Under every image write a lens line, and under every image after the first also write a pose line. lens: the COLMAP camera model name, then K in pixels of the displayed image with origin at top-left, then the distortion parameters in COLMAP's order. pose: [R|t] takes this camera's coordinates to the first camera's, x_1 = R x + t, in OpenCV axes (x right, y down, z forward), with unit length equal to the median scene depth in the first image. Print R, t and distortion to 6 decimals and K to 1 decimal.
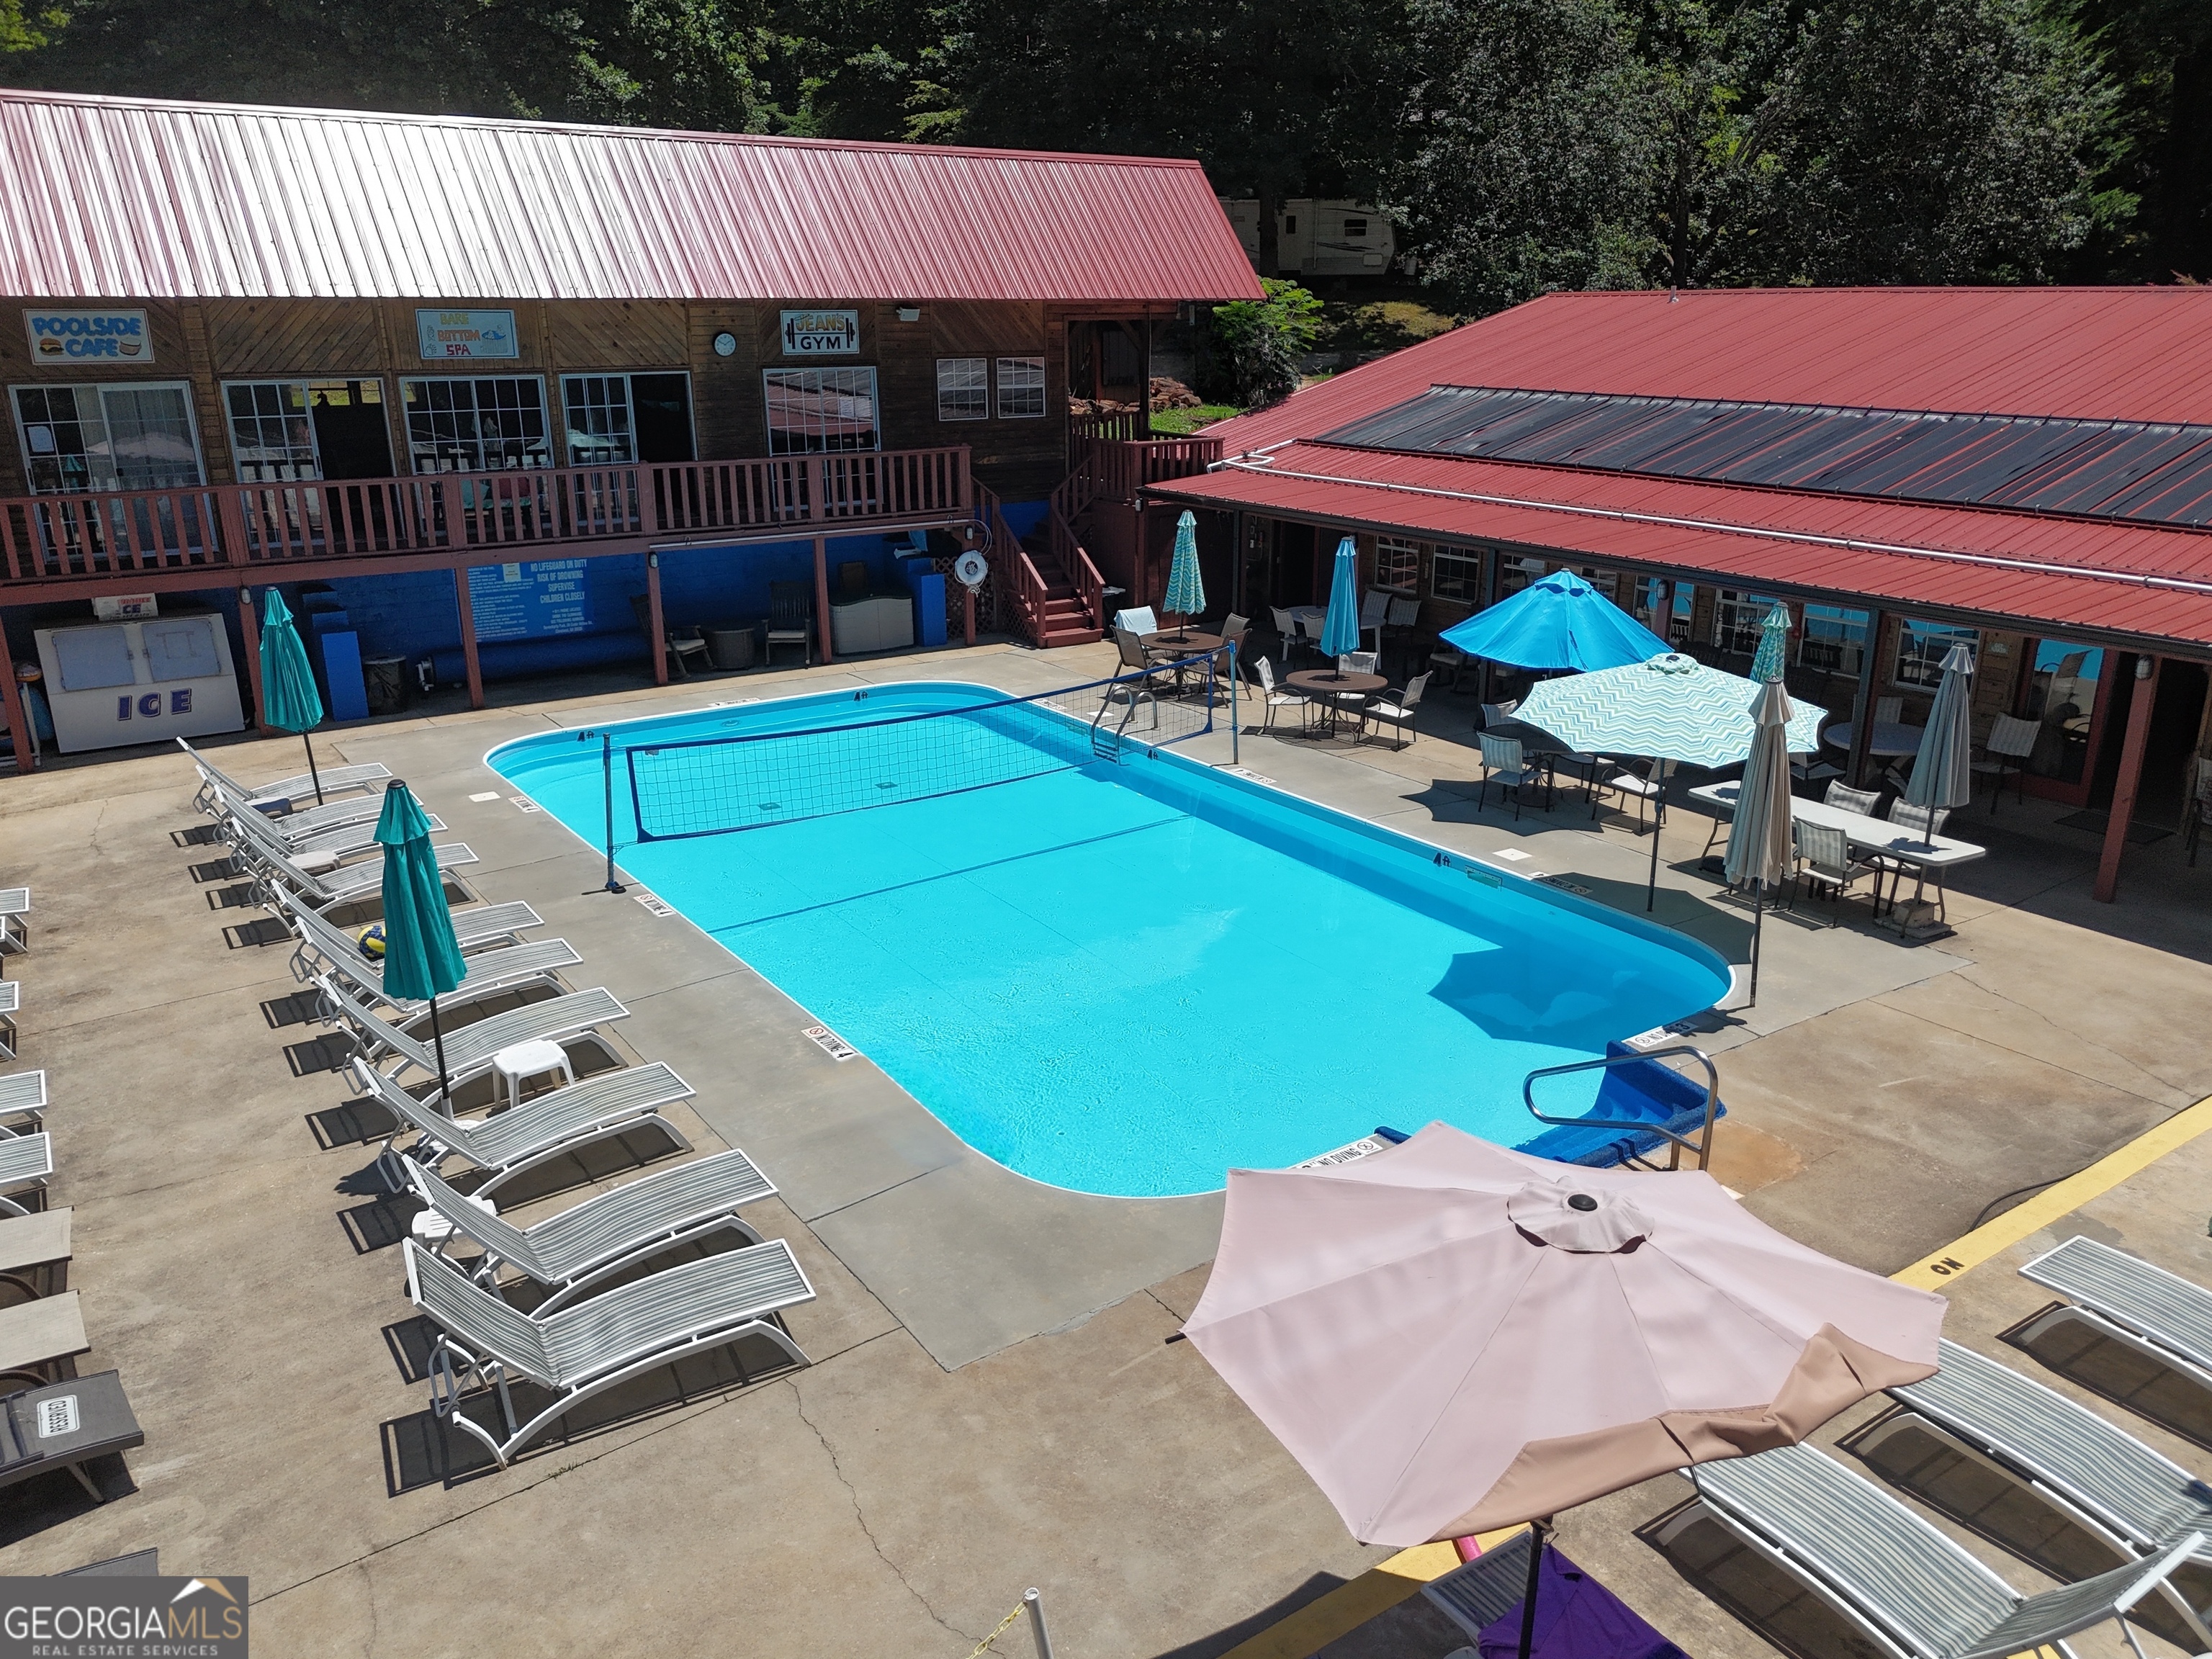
lens RADIAL K [[1656.5, 0, 1121.5], [0, 1656.5, 831.2], [0, 0, 1]] dist [0.073227, -0.066558]
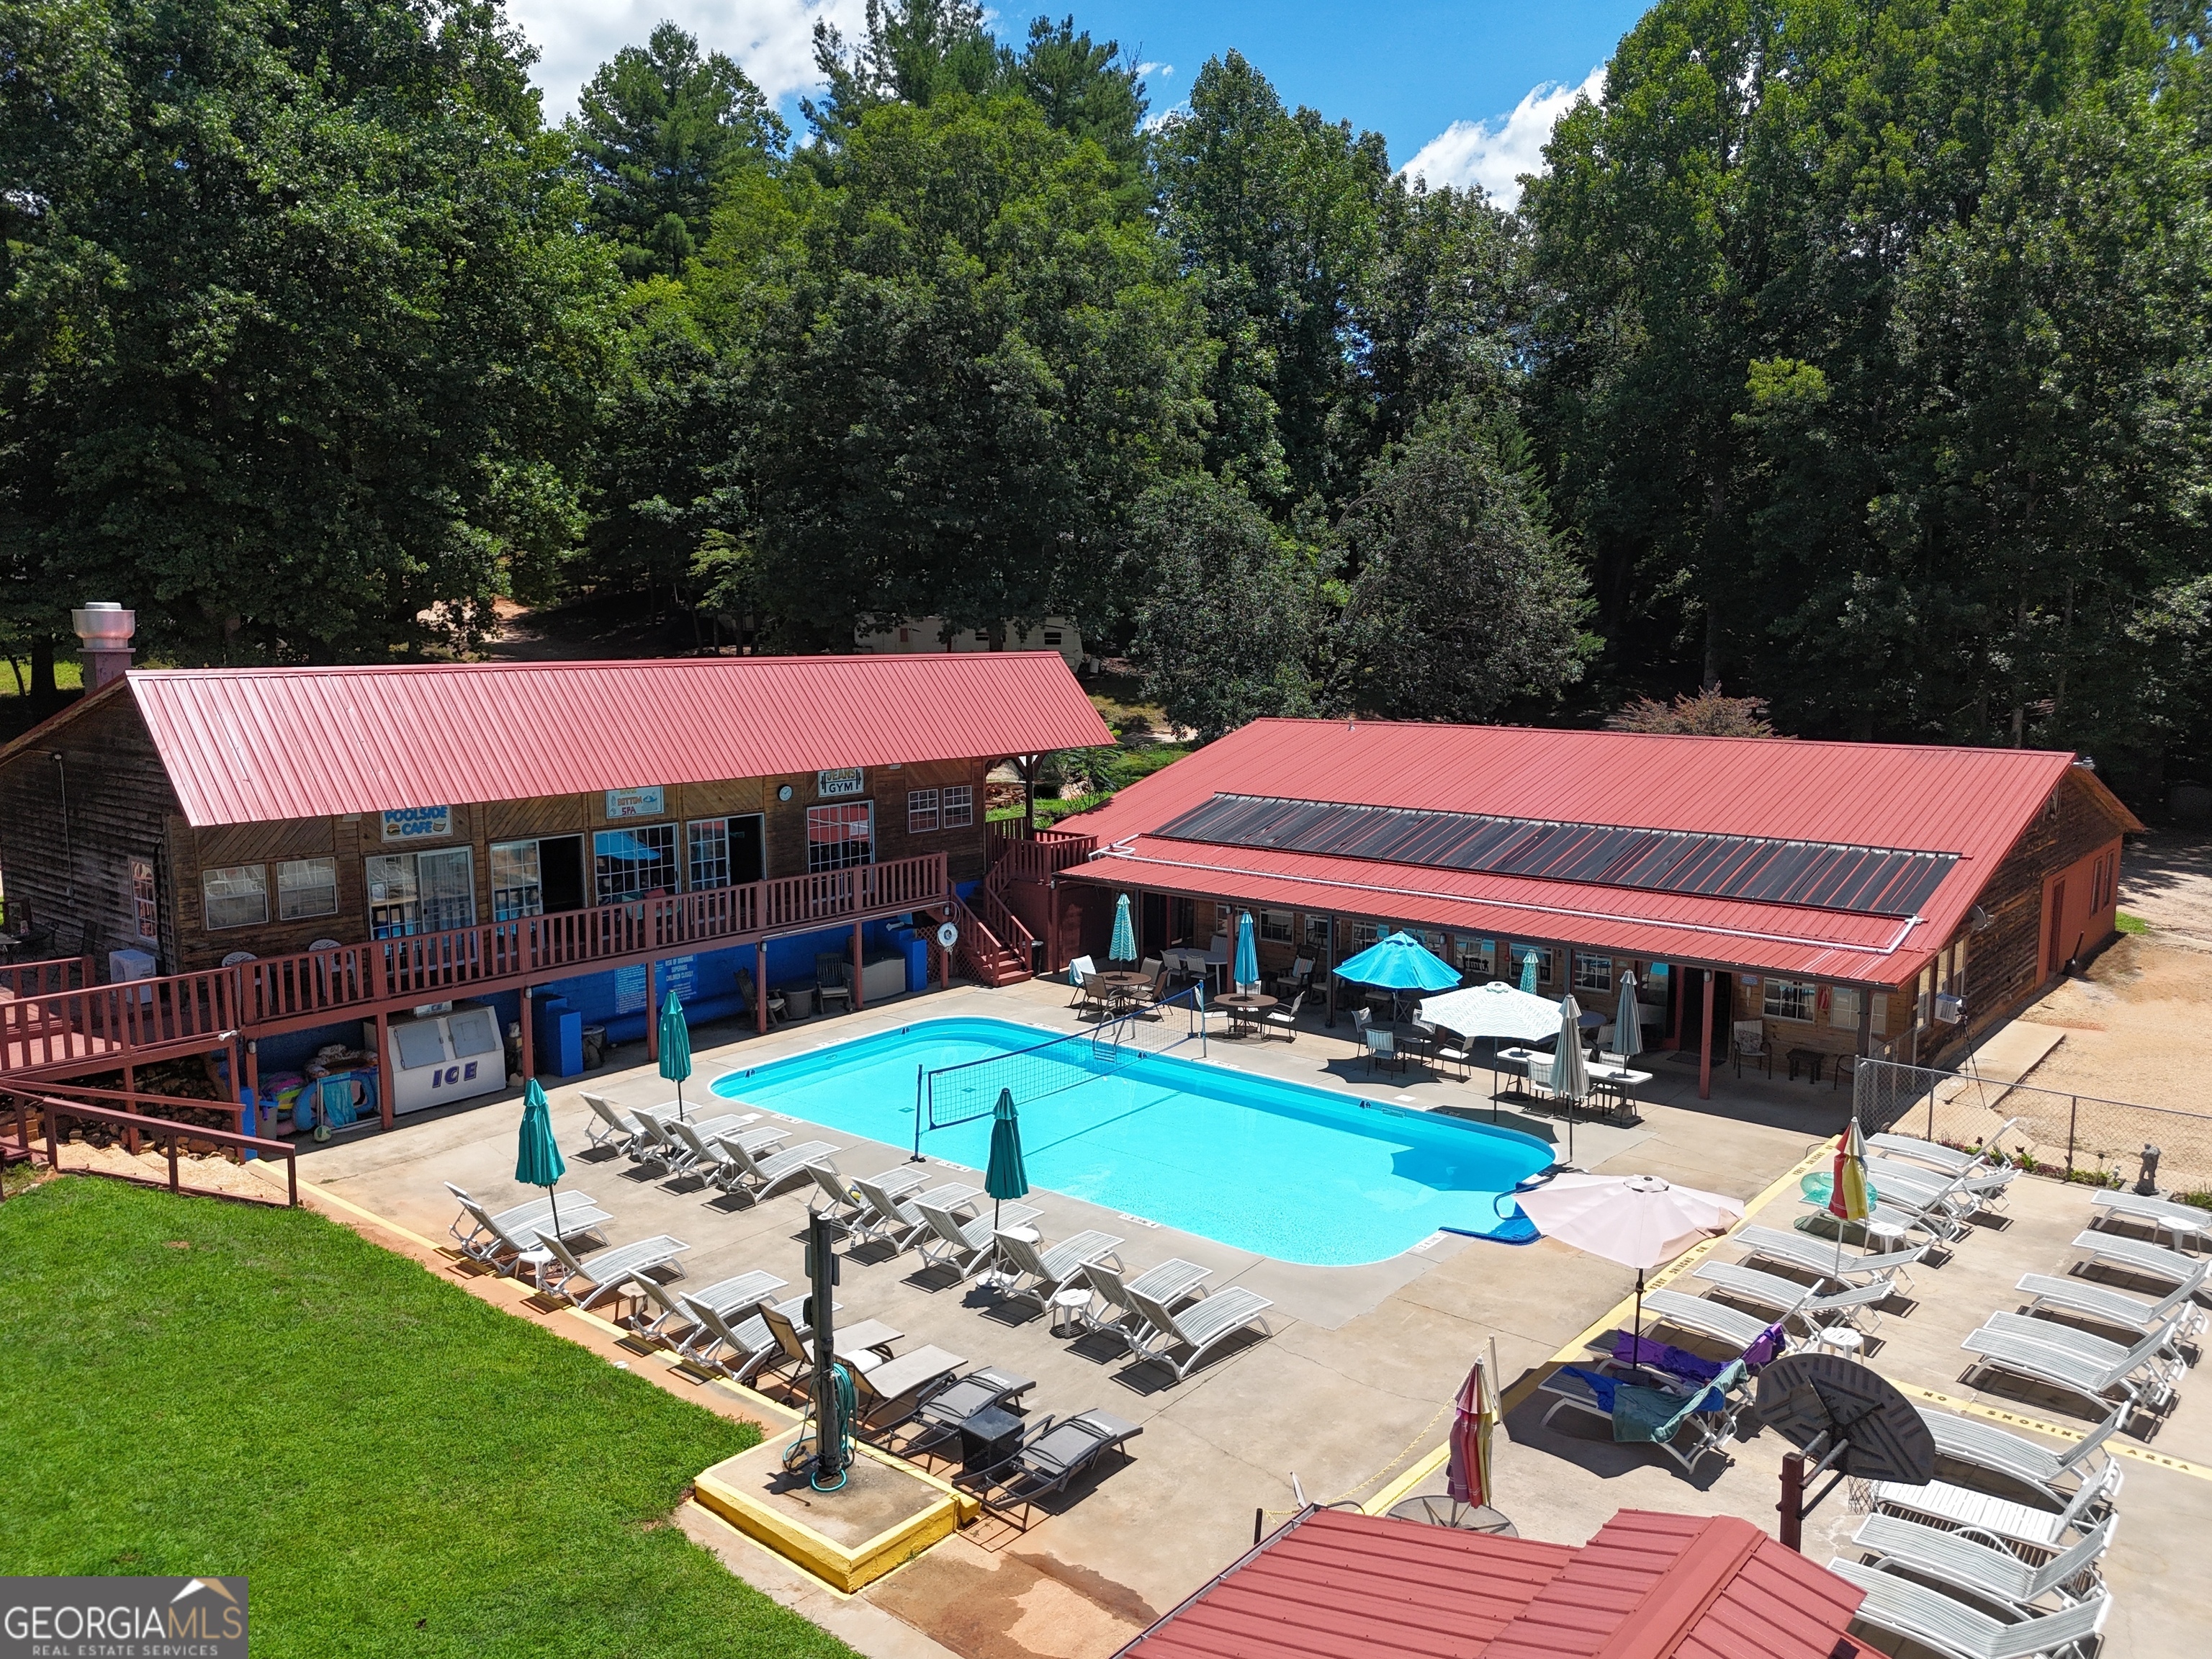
lens RADIAL K [[1656.5, 0, 1116.3], [0, 1656.5, 823.0], [0, 0, 1]] dist [0.073227, -0.066558]
pose [[0.964140, -0.034085, 0.263196, -0.383210], [0.081822, 0.981586, -0.172610, 0.005093], [-0.252466, 0.187955, 0.949175, -0.480210]]
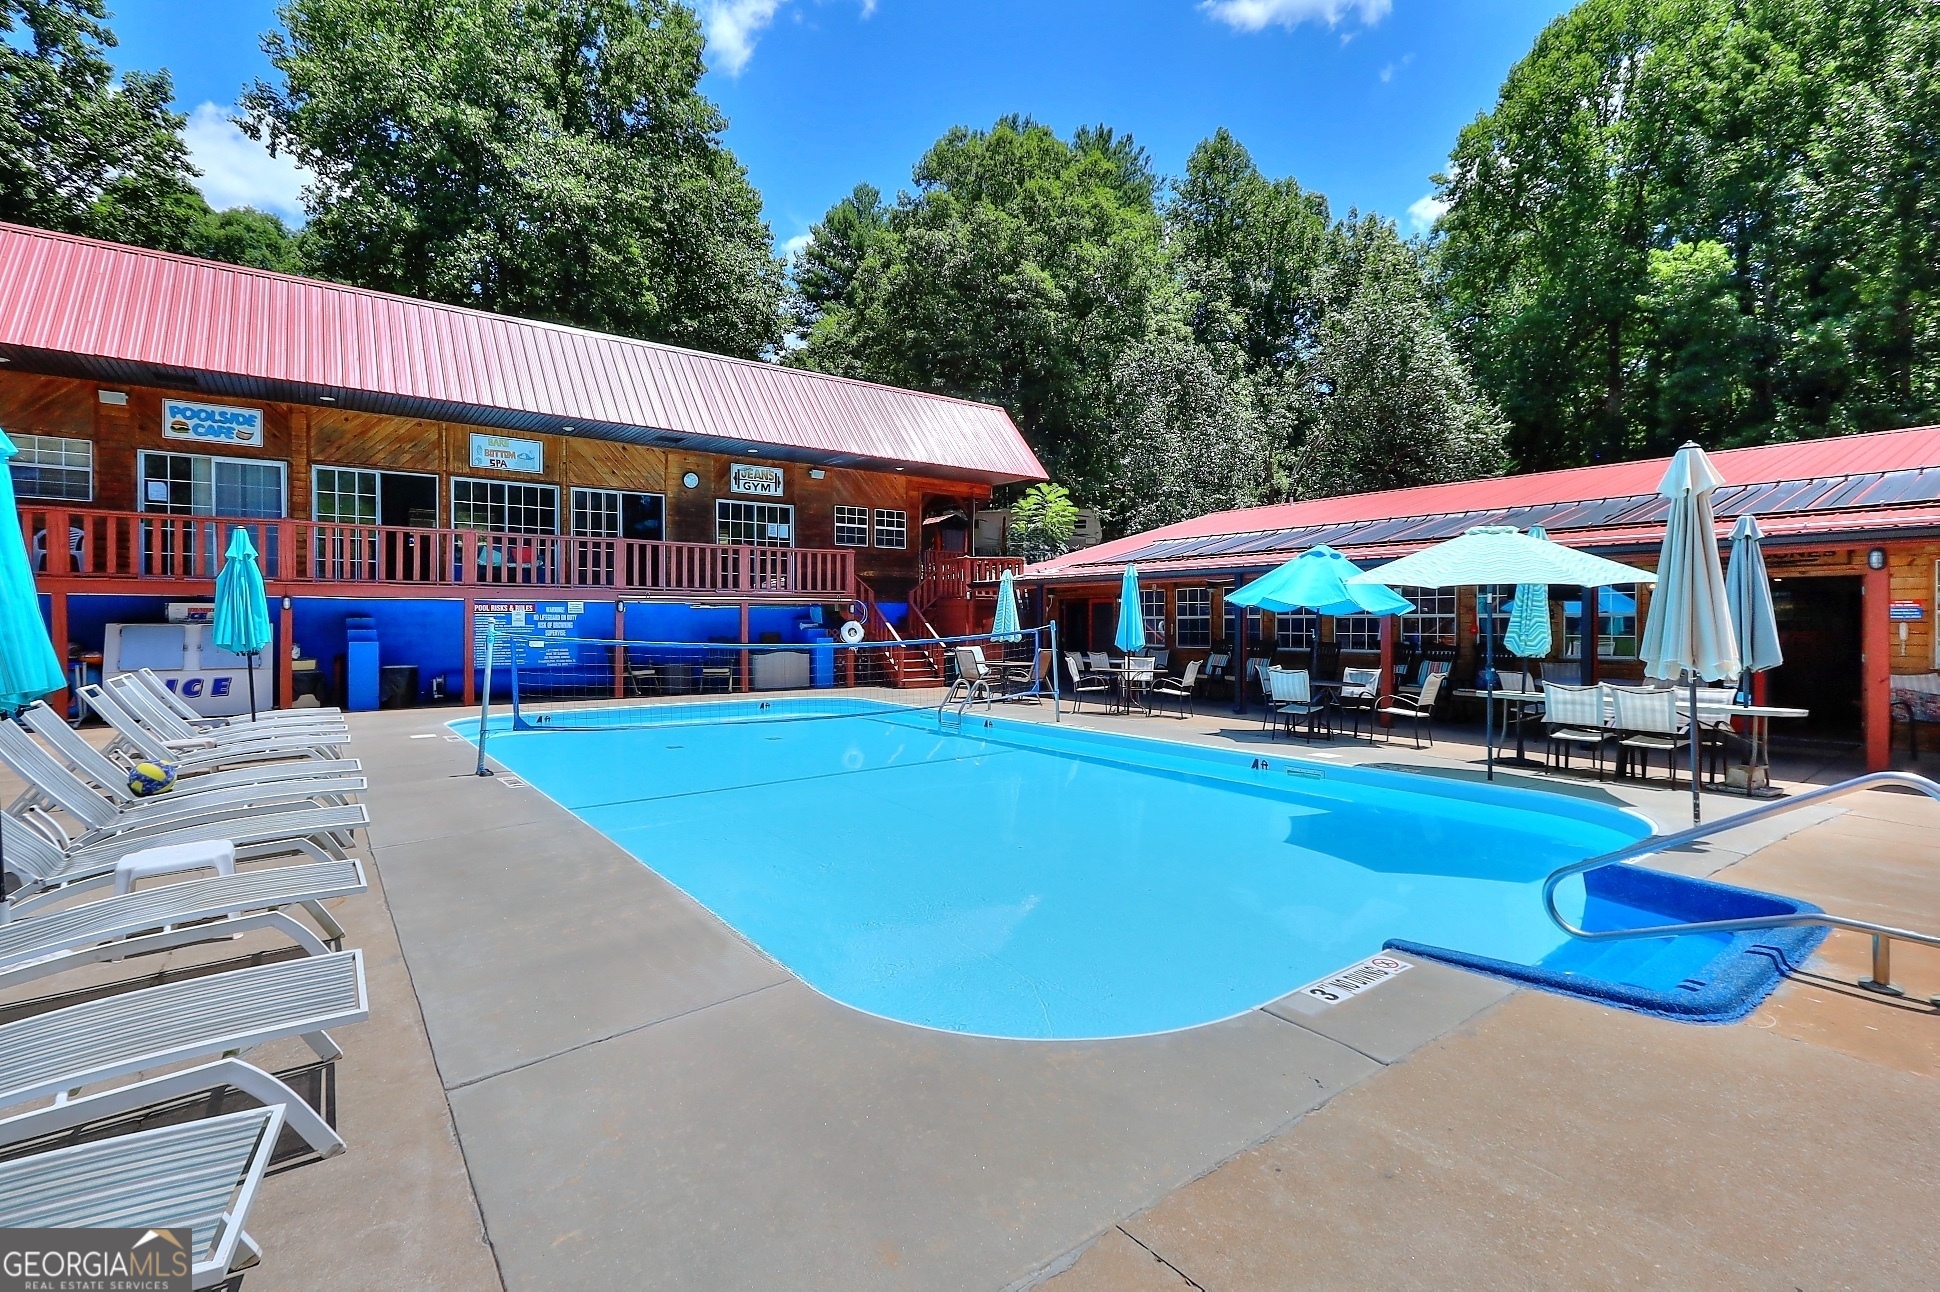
lens RADIAL K [[893.1, 0, 974.1], [0, 893.1, 626.1], [0, 0, 1]] dist [0.002877, -0.000565]
pose [[0.999396, 0.004605, 0.034455, -0.014659], [0.006079, 0.952760, -0.303663, 0.083917], [-0.034225, 0.303689, 0.952156, 0.312288]]
